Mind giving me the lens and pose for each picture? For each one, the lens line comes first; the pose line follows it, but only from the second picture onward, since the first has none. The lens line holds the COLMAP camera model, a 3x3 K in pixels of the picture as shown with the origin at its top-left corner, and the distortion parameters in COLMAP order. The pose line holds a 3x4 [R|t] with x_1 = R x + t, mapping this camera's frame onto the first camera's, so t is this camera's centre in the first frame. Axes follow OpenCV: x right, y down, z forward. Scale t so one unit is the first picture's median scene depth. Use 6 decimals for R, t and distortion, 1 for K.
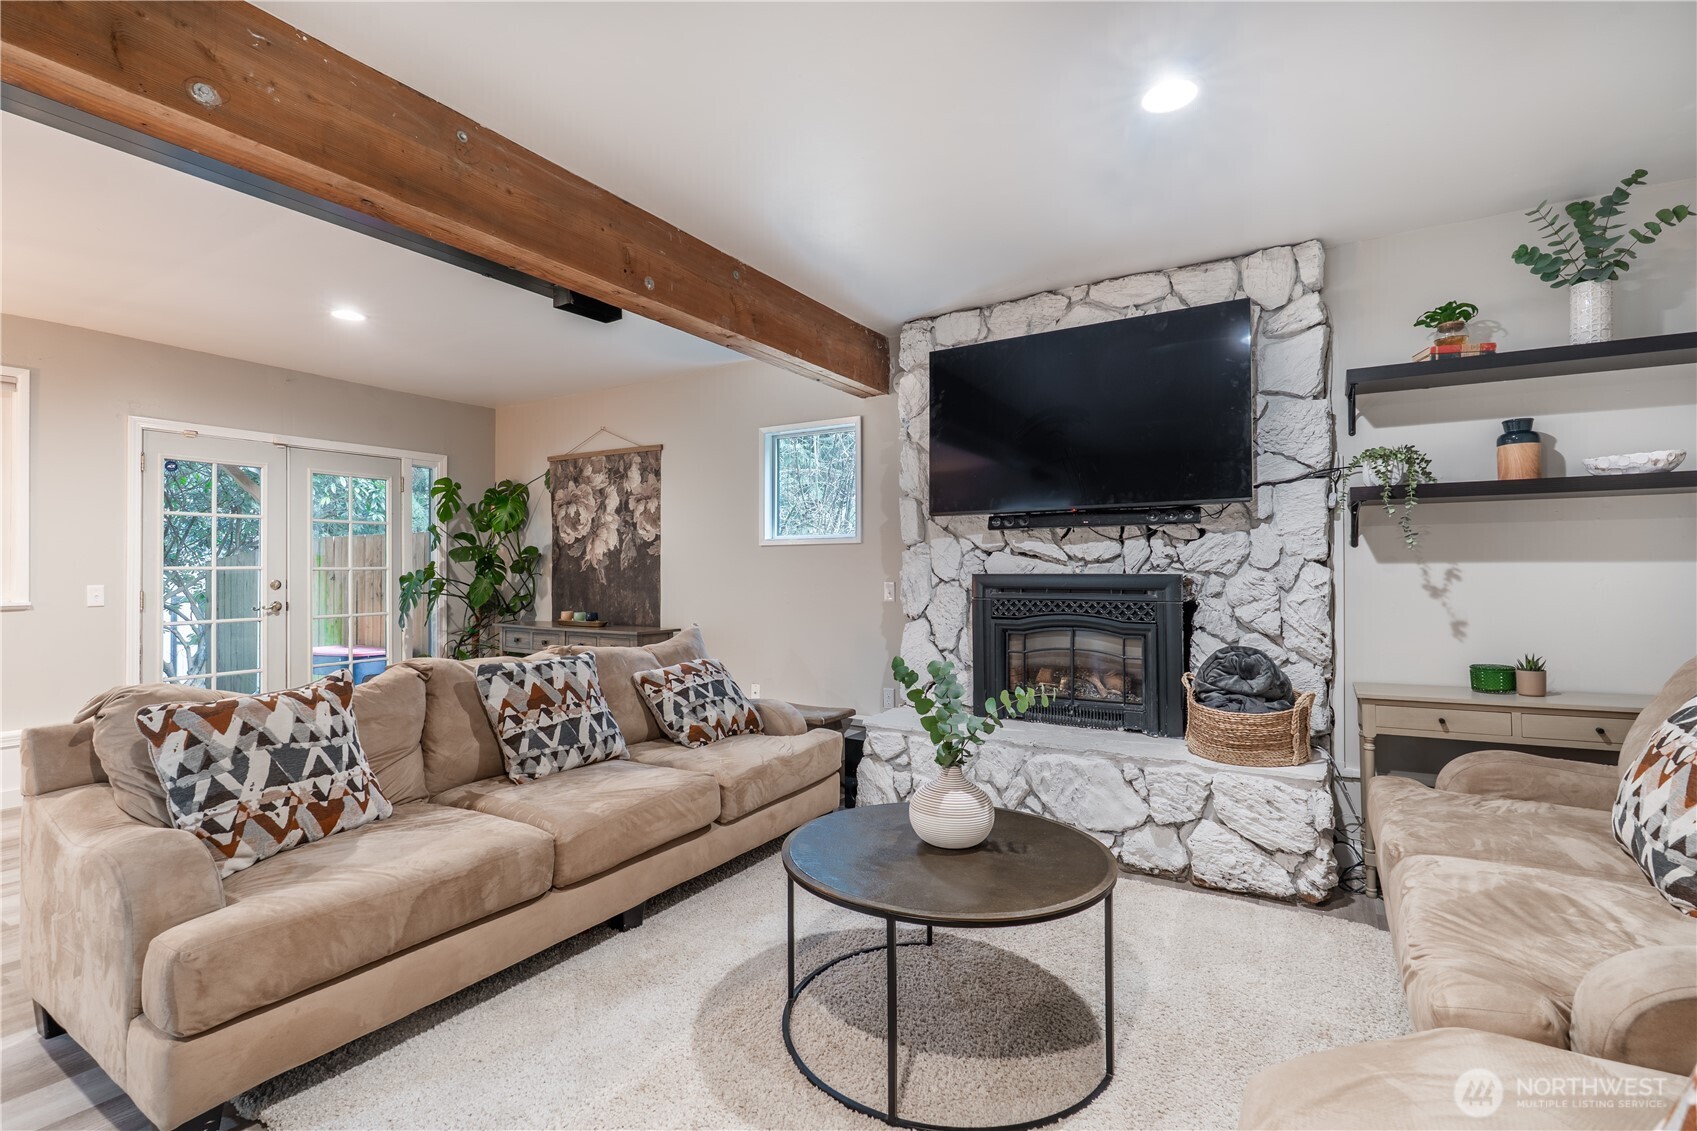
lens RADIAL K [[785.2, 0, 845.3], [0, 785.2, 562.8], [0, 0, 1]] dist [-0.003007, 0.000961]
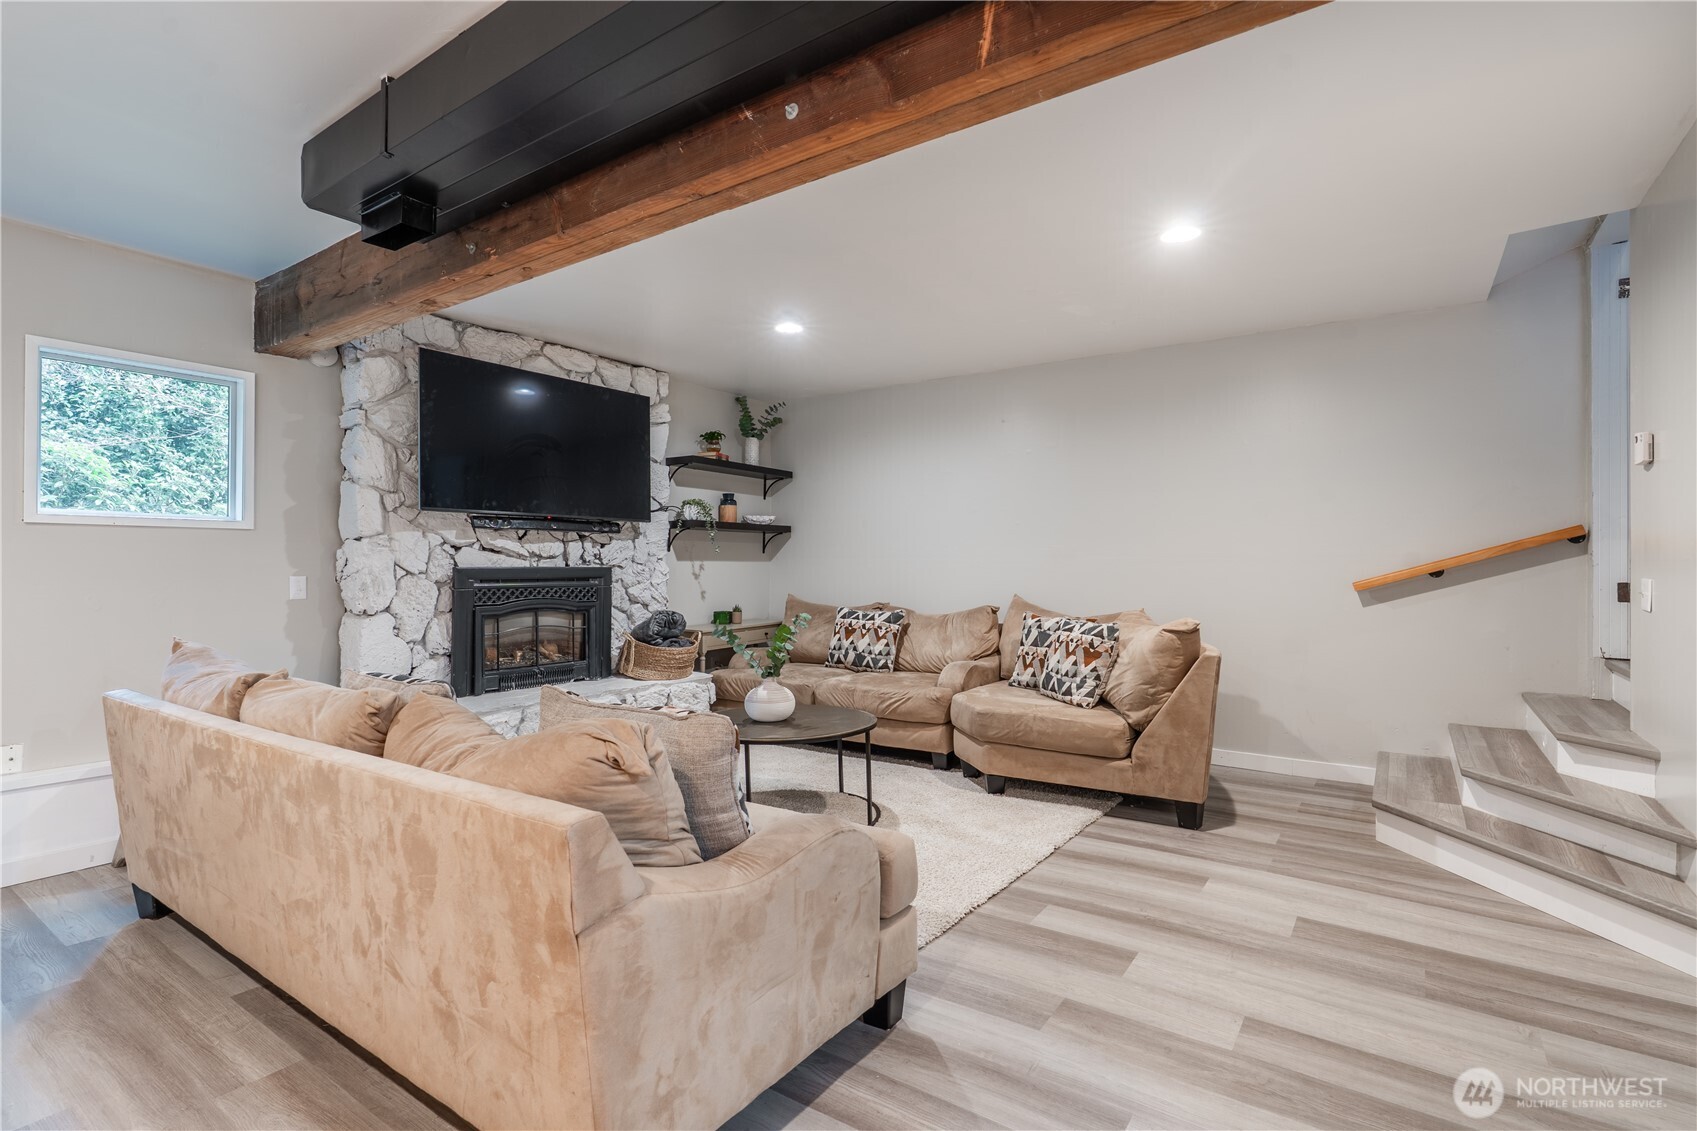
lens RADIAL K [[785.2, 0, 840.8], [0, 785.2, 561.9], [0, 0, 1]] dist [-0.003007, 0.000961]
pose [[0.072035, 0.005579, 0.997386, -0.955779], [-0.014392, 0.999886, -0.004554, 0.004572], [-0.997298, -0.014027, 0.072107, 0.426918]]
